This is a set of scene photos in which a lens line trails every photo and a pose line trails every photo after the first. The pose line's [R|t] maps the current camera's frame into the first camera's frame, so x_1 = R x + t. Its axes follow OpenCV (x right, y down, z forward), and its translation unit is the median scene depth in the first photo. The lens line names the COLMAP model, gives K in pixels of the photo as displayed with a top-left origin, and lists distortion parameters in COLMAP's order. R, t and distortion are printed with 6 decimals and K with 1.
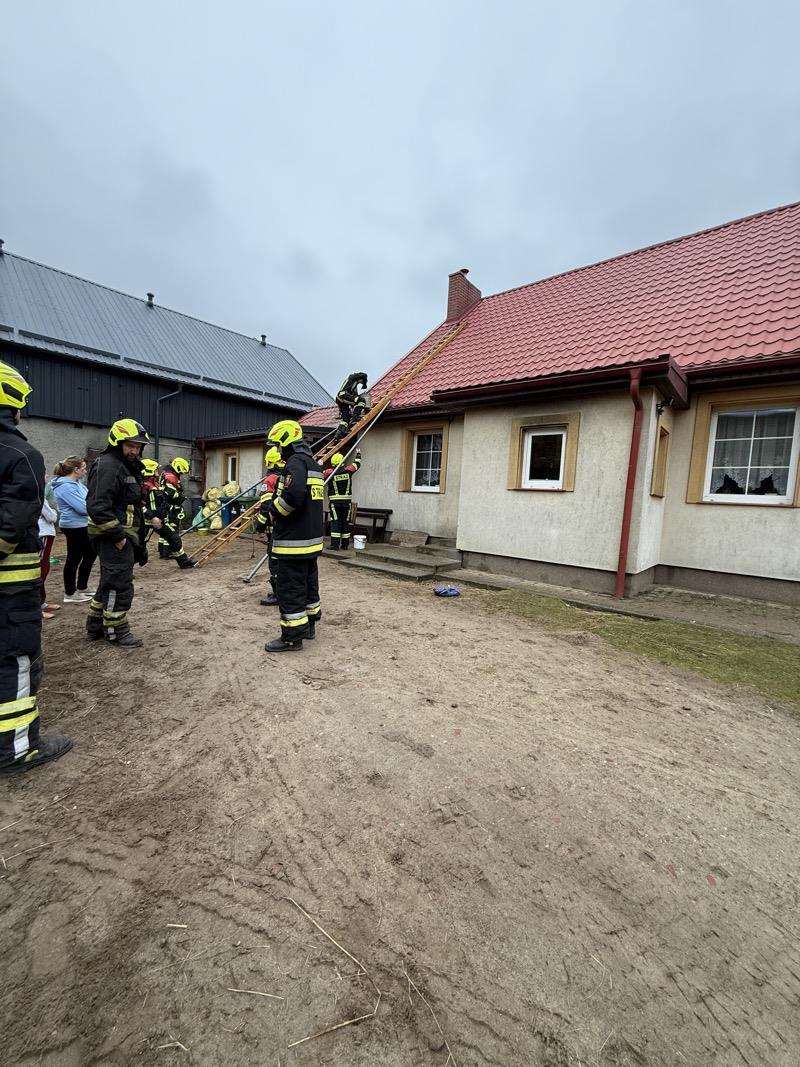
lens RADIAL K [[422.5, 0, 400.0], [0, 422.5, 533.5], [0, 0, 1]] dist [0.000166, 0.000023]
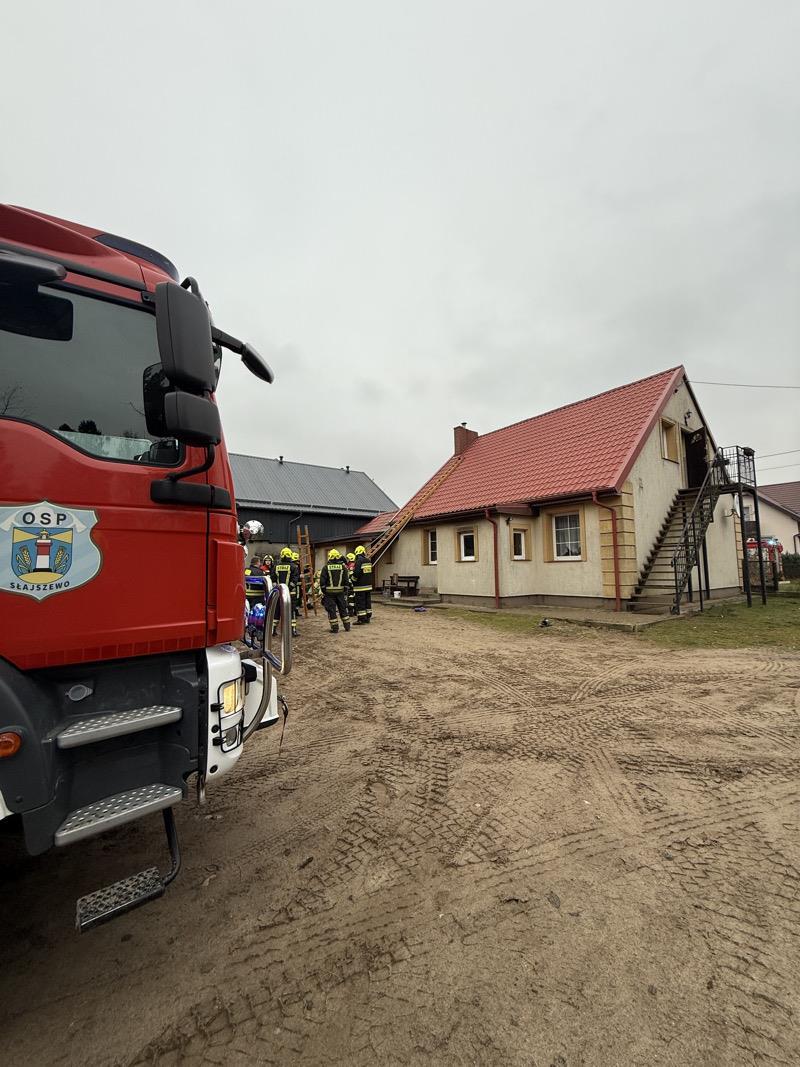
lens RADIAL K [[422.5, 0, 400.0], [0, 422.5, 533.5], [0, 0, 1]] dist [0.000166, 0.000023]
pose [[0.974432, -0.087923, -0.206763, 0.296427], [0.051998, 0.983518, -0.173173, 0.070812], [0.218581, 0.157994, 0.962943, -0.736264]]
